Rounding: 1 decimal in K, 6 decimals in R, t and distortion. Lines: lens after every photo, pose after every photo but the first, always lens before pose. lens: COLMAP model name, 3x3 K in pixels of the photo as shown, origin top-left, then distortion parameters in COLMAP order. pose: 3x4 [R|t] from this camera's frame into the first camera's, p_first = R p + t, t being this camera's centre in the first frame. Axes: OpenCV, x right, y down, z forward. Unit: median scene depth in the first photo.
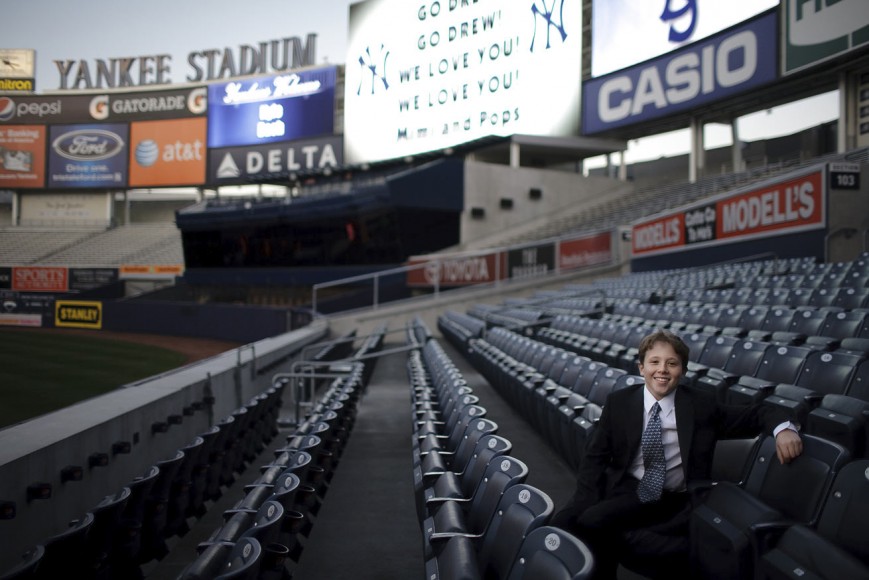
lens RADIAL K [[822.5, 0, 438.5], [0, 822.5, 287.6], [0, 0, 1]] dist [-0.064857, 0.000000]
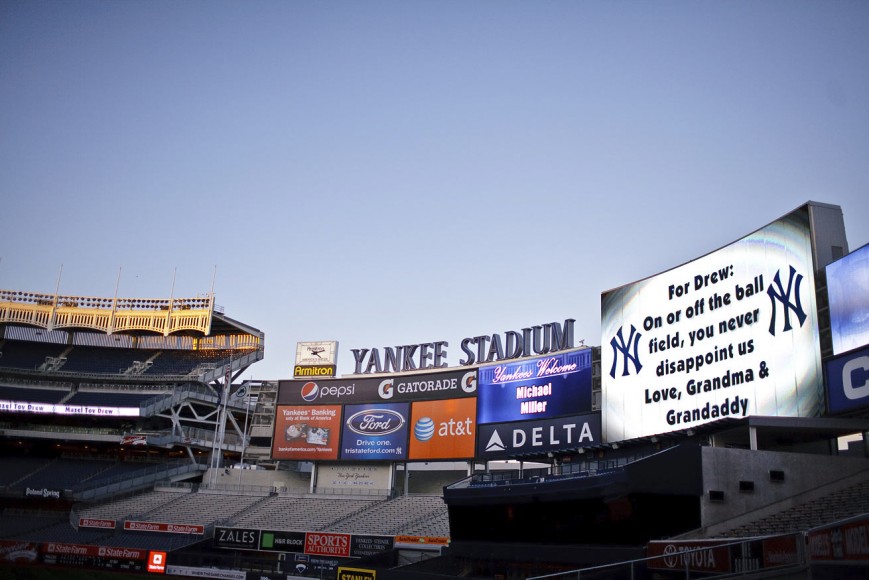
lens RADIAL K [[822.5, 0, 432.9], [0, 822.5, 289.2], [0, 0, 1]] dist [-0.064857, 0.000000]
pose [[0.941046, -0.069286, -0.331106, 0.041396], [-0.035223, 0.953410, -0.299615, -0.013050], [0.336439, 0.293615, 0.894762, -0.062741]]
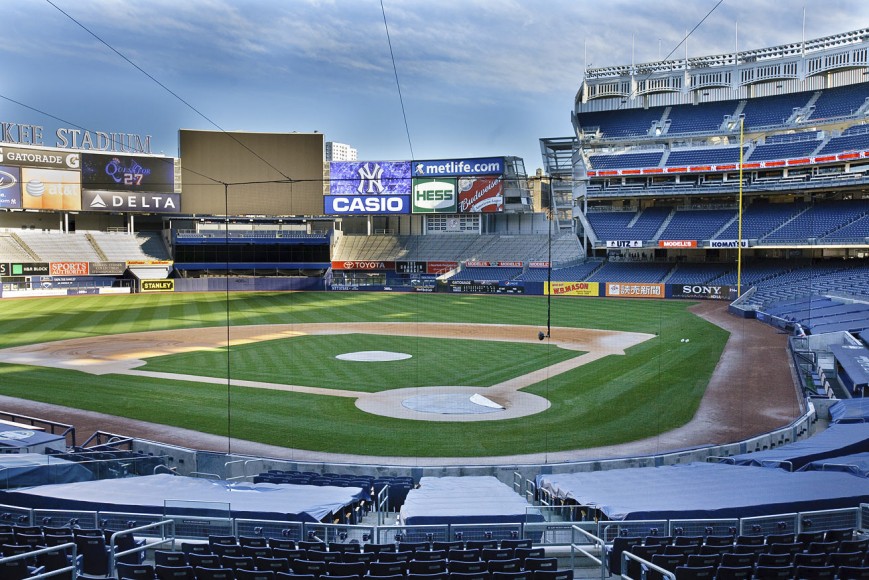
lens RADIAL K [[861.1, 0, 436.3], [0, 861.1, 289.5], [0, 0, 1]] dist [0.016600, 0.000000]
pose [[0.503931, -0.052062, 0.862174, -1.607813], [0.001615, 0.998237, 0.059335, -0.071556], [-0.863743, -0.028508, 0.503126, -0.620717]]
